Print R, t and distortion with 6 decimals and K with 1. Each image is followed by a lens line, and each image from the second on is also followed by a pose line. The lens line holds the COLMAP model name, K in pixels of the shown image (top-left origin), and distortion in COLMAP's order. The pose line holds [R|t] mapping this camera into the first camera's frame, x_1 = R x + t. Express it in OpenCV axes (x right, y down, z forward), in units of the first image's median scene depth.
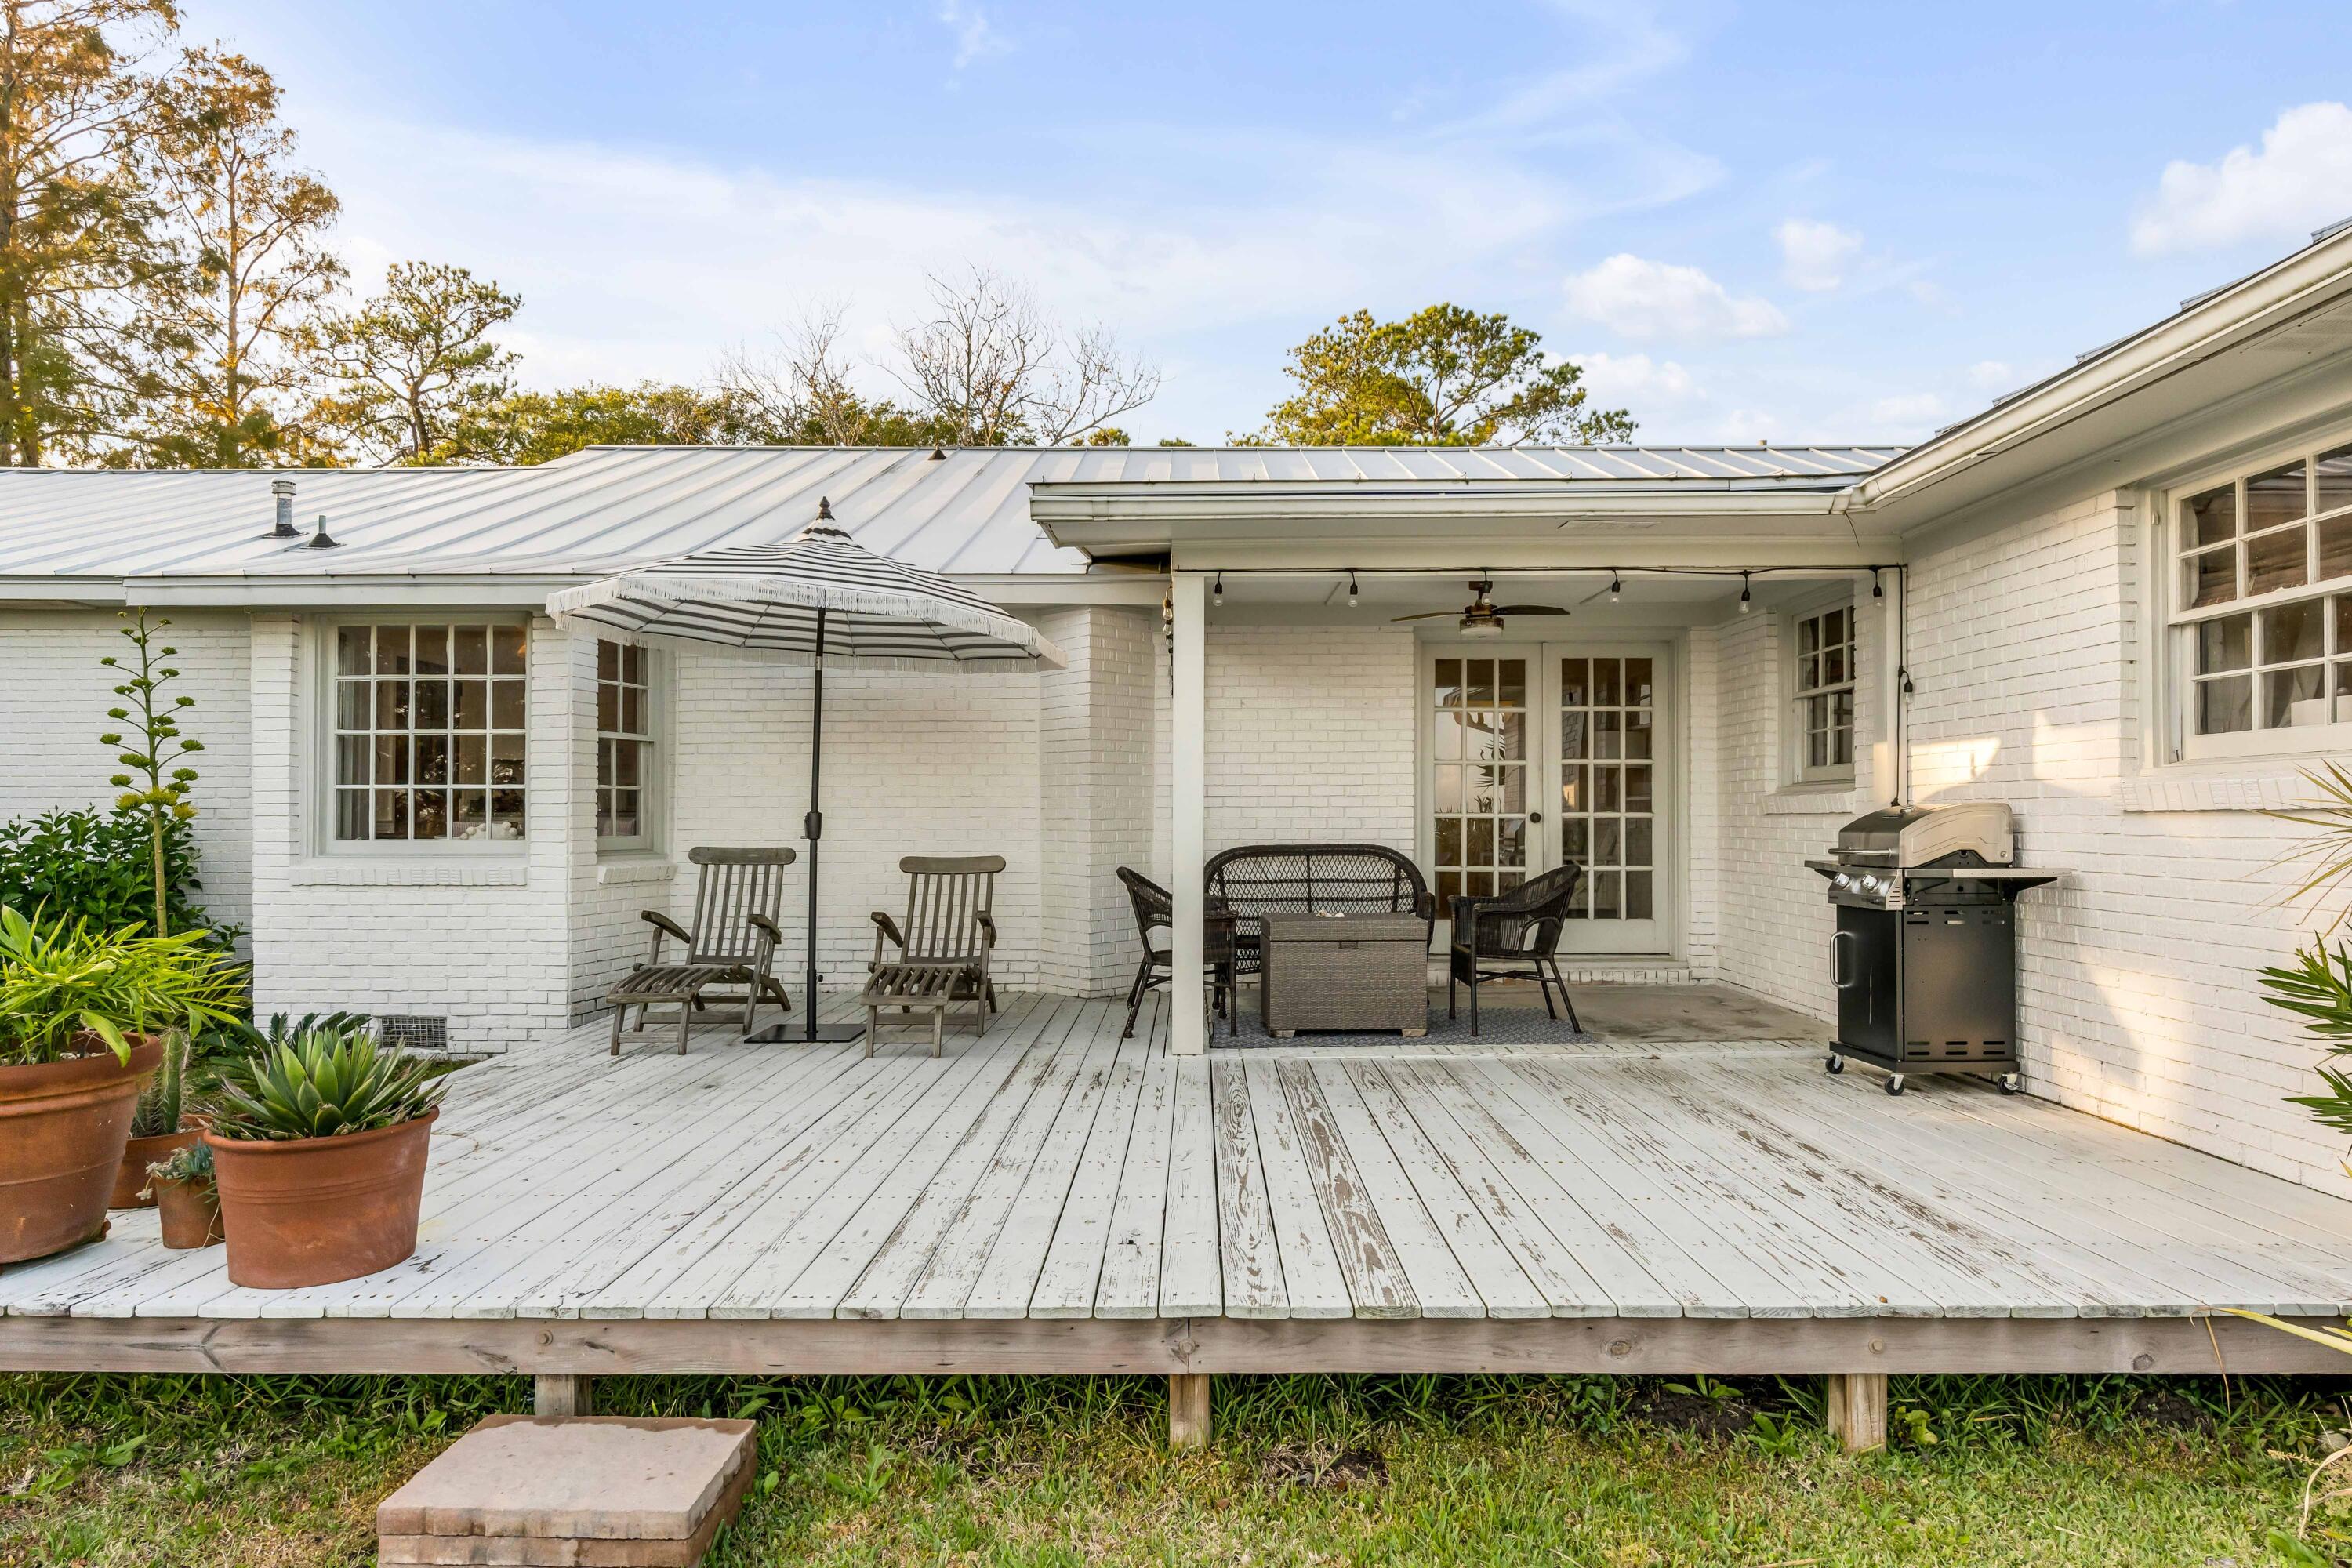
lens RADIAL K [[1302.9, 0, 1197.0], [0, 1302.9, 801.6], [0, 0, 1]] dist [0.000567, 0.000302]
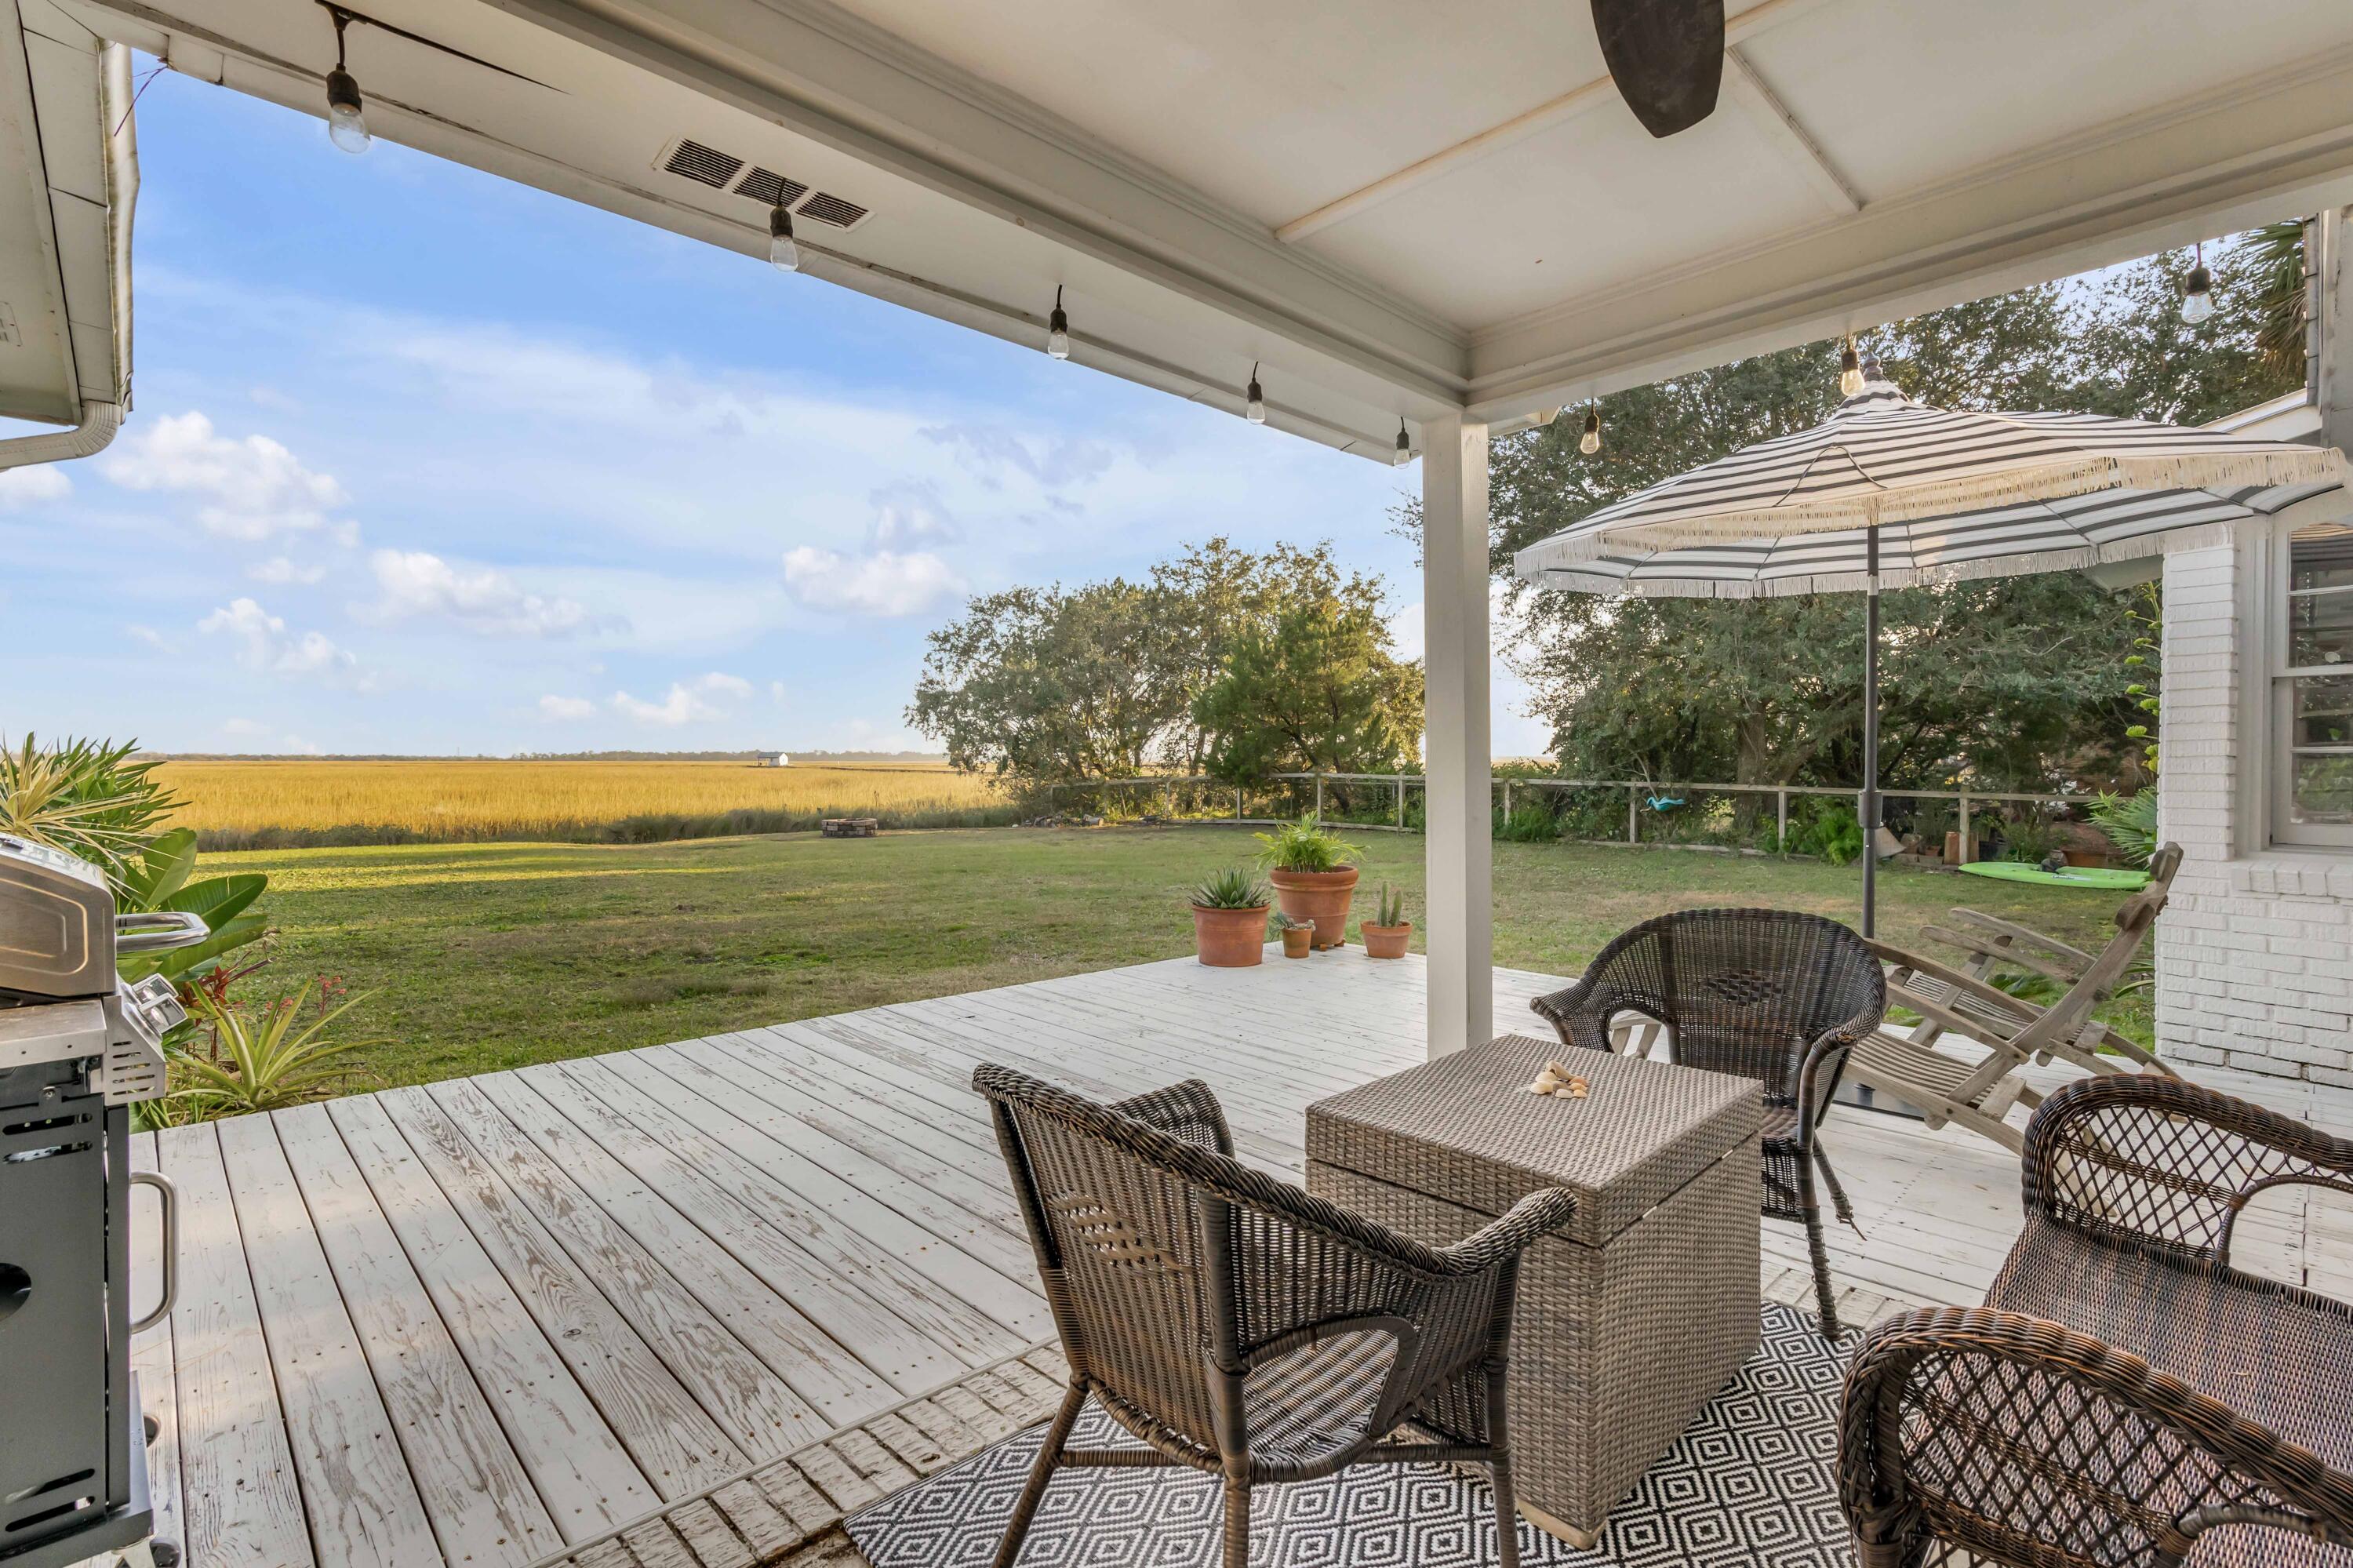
lens RADIAL K [[1098.3, 0, 1176.5], [0, 1098.3, 784.0], [0, 0, 1]] dist [-0.009246, 0.000111]
pose [[-0.720755, 0.015454, -0.693018, 0.328672], [0.012781, 0.999878, 0.009004, -0.002176], [0.693072, -0.002368, -0.720864, 0.938501]]
